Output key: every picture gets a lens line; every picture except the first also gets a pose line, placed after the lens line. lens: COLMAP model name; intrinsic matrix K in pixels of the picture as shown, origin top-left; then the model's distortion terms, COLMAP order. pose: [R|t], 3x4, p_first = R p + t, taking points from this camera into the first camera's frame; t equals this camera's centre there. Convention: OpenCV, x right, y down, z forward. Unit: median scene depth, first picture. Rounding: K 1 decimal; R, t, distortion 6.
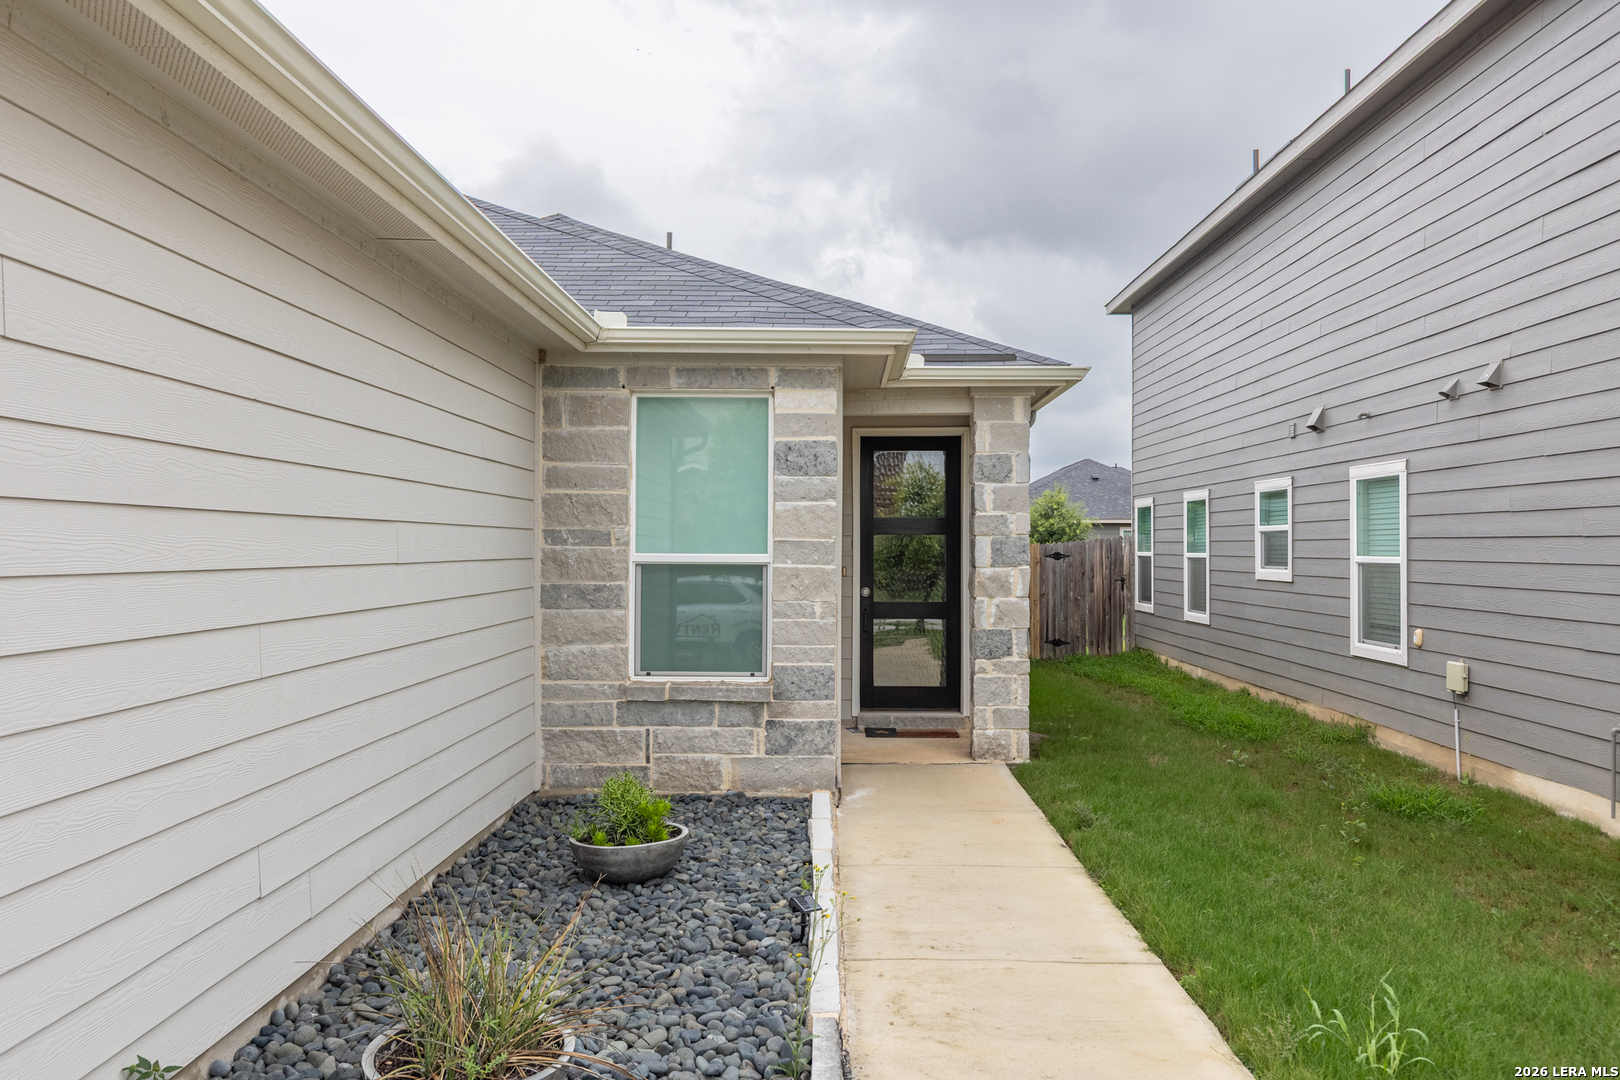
lens RADIAL K [[1224.1, 0, 811.0], [0, 1224.1, 533.5], [0, 0, 1]] dist [0.022736, 0.000264]
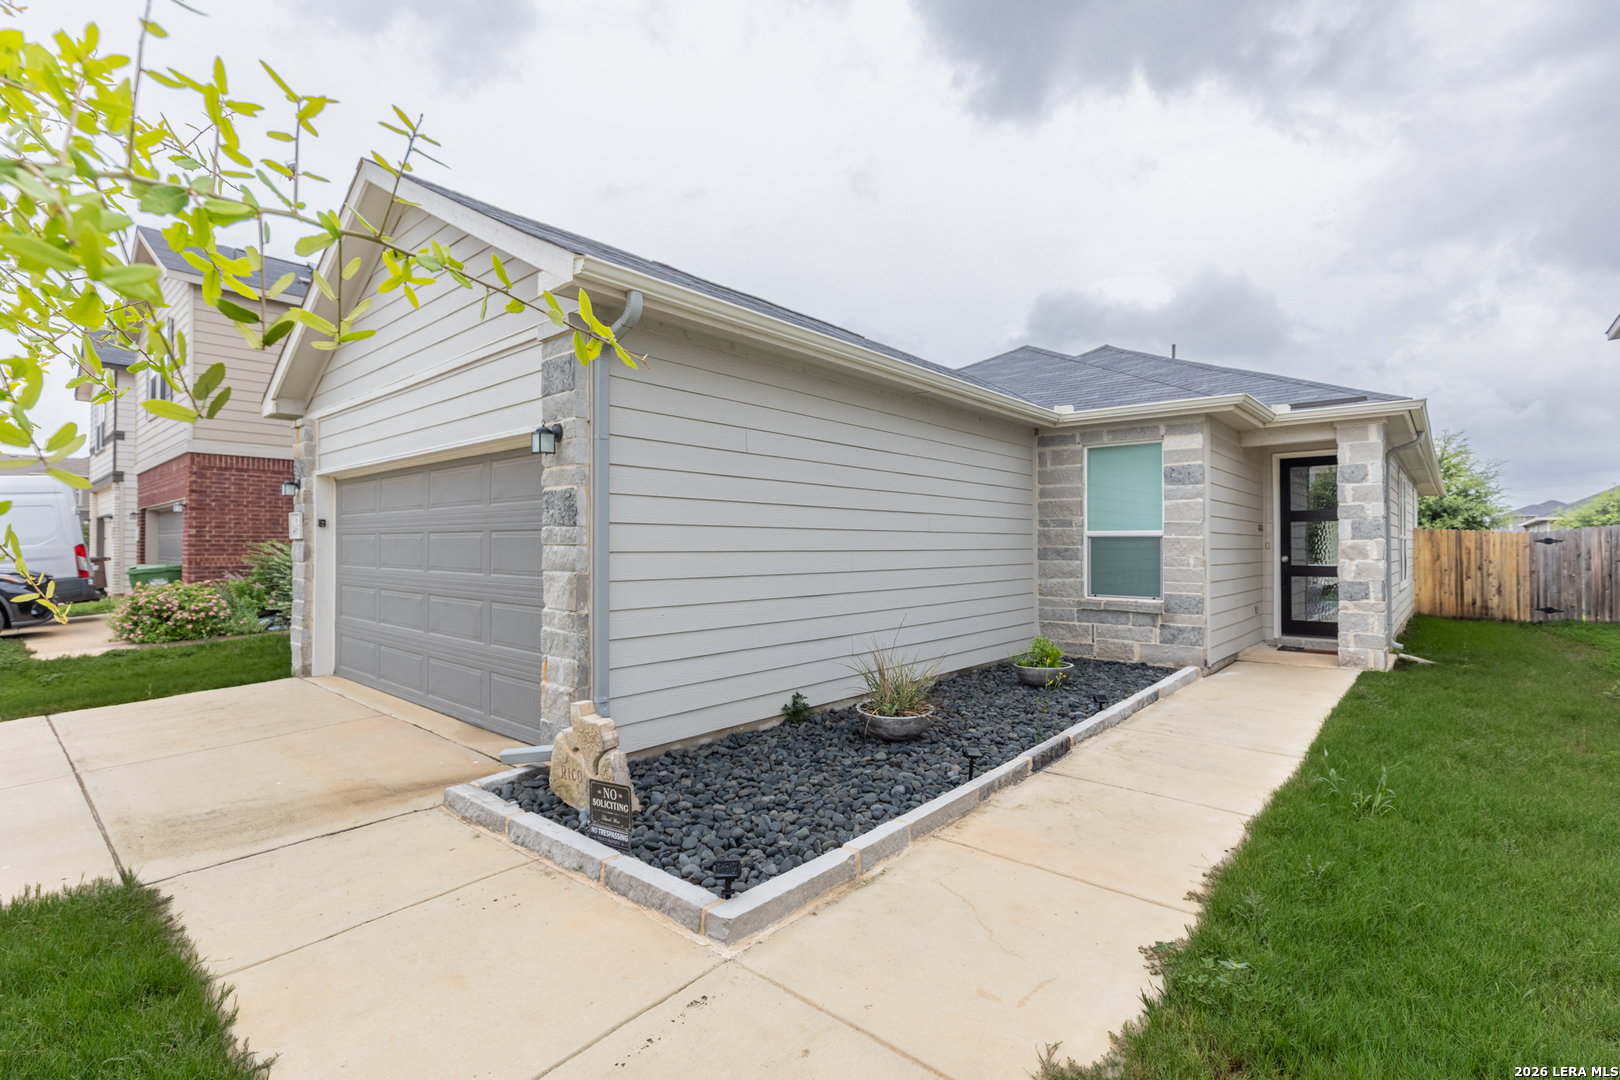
lens RADIAL K [[727.8, 0, 810.8], [0, 727.8, 543.1], [0, 0, 1]] dist [0.007091, -0.000858]
pose [[0.765820, -0.003833, -0.643043, 0.253890], [0.008608, 0.999954, 0.004292, 0.026193], [0.642997, -0.008822, 0.765818, -0.132533]]
